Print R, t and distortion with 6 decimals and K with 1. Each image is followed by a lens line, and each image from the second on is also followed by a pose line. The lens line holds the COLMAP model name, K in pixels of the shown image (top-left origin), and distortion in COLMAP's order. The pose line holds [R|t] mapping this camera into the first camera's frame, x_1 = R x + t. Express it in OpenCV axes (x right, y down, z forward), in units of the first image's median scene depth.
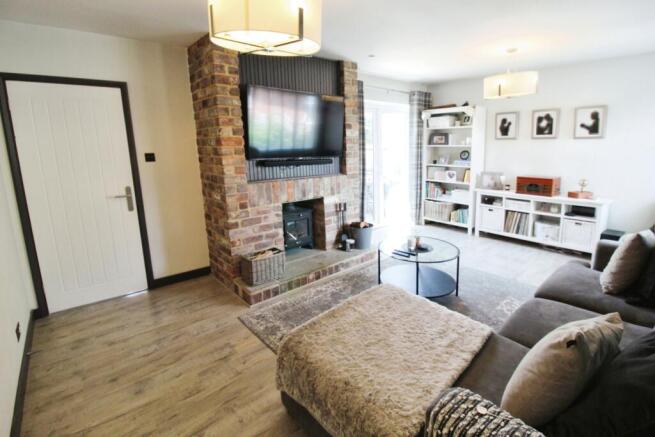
lens RADIAL K [[308.2, 0, 328.0], [0, 308.2, 208.5], [0, 0, 1]] dist [0.000594, -0.000049]
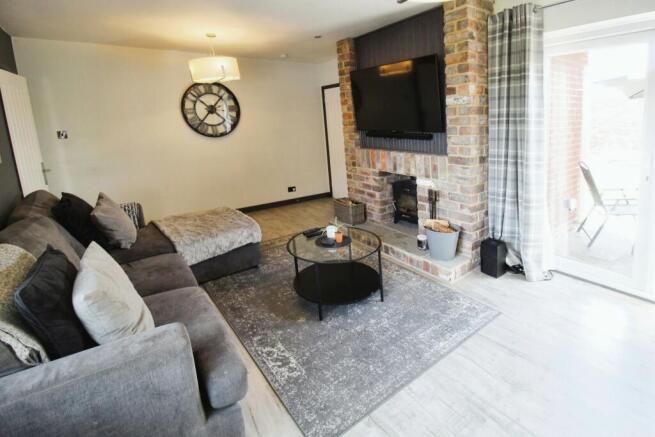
lens RADIAL K [[308.2, 0, 328.0], [0, 308.2, 208.5], [0, 0, 1]] dist [0.000594, -0.000049]
pose [[-0.091892, 0.284584, -0.954237, 0.943416], [-0.186566, 0.936401, 0.297231, -0.179343], [0.978135, 0.205342, -0.032954, 0.846565]]
